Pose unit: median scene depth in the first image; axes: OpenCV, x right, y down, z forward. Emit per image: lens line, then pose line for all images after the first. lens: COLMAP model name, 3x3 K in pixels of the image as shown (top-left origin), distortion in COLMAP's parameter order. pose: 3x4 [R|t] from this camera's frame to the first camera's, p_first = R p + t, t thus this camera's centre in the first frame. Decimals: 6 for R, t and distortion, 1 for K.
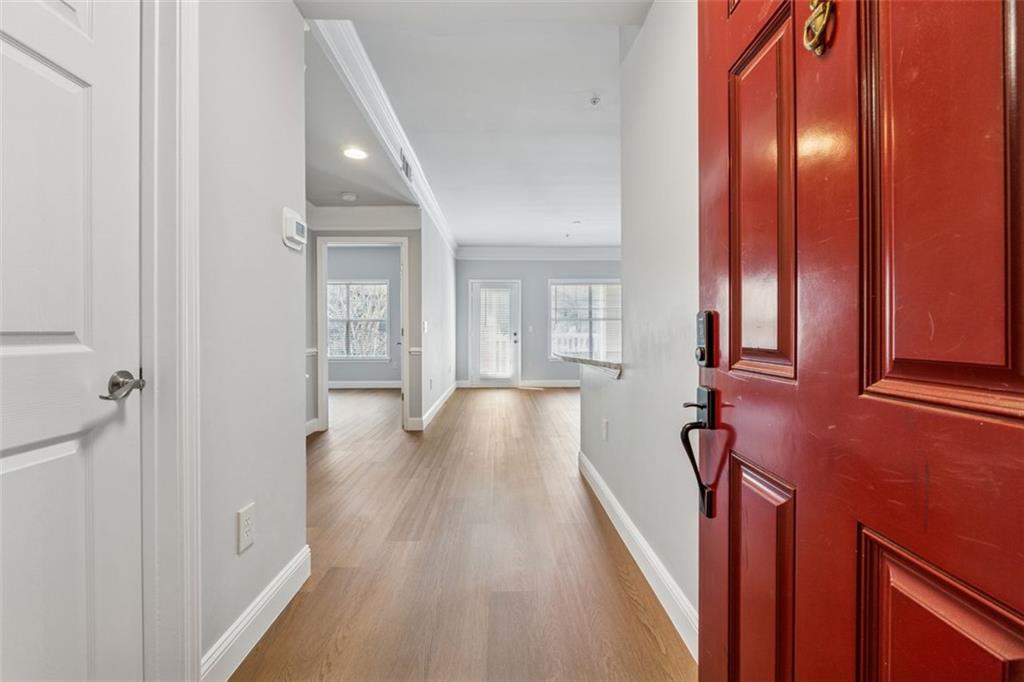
lens RADIAL K [[434.3, 0, 512.0], [0, 434.3, 333.1], [0, 0, 1]] dist [-0.006932, -0.000978]
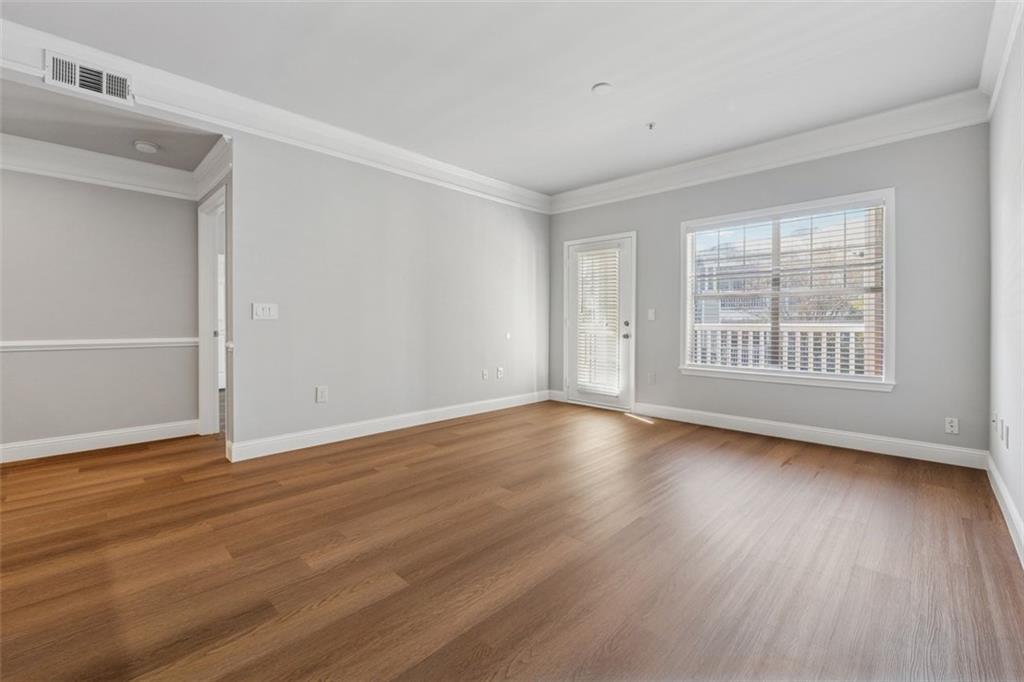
lens RADIAL K [[434.3, 0, 509.7], [0, 434.3, 315.5], [0, 0, 1]] dist [-0.006932, -0.000978]
pose [[0.698209, -0.005346, -0.715874, 0.423117], [-0.007349, 0.999866, -0.014634, 0.001726], [0.715856, 0.015478, 0.698076, 0.616990]]
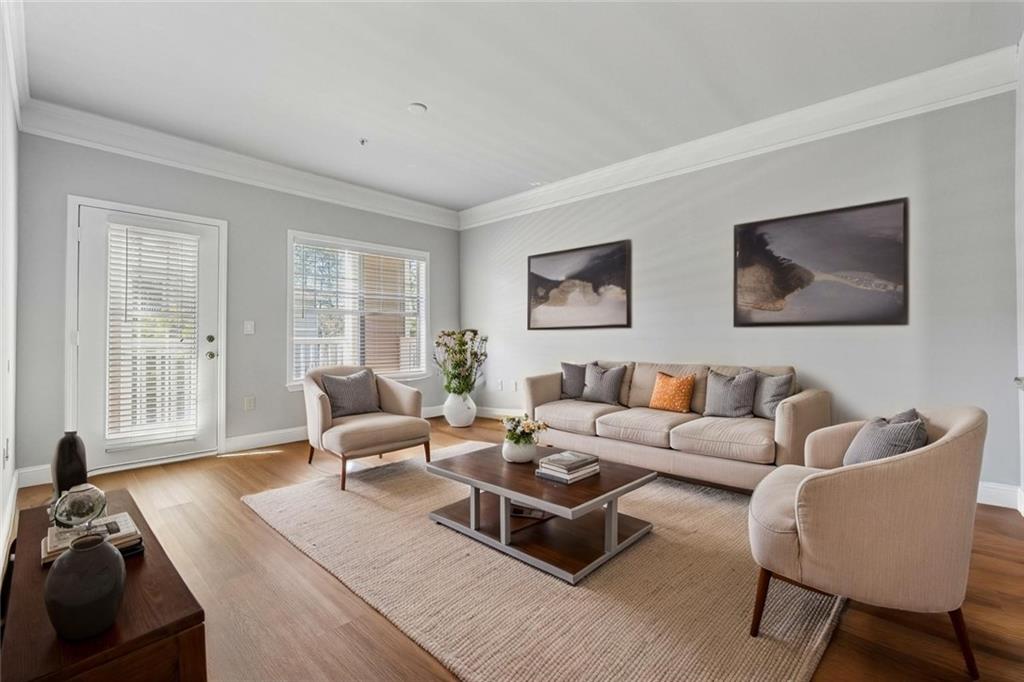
lens RADIAL K [[434.3, 0, 509.1], [0, 434.3, 332.5], [0, 0, 1]] dist [-0.006932, -0.000978]
pose [[0.696469, 0.007043, 0.717552, -0.130599], [0.002668, 0.999920, -0.012403, 0.003522], [-0.717582, 0.010552, 0.696394, 0.608139]]
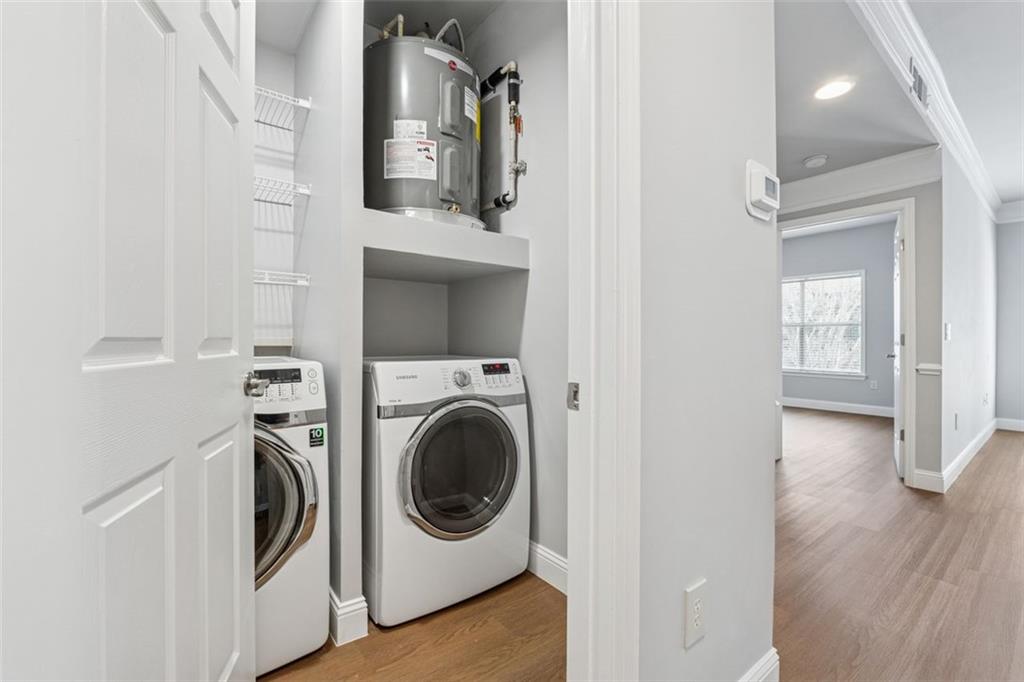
lens RADIAL K [[434.3, 0, 517.0], [0, 434.3, 337.4], [0, 0, 1]] dist [-0.006932, -0.000978]
pose [[0.601841, 0.002661, -0.798611, -0.063855], [-0.006452, 0.999978, -0.001531, -0.000936], [0.798590, 0.006074, 0.601845, 0.095132]]
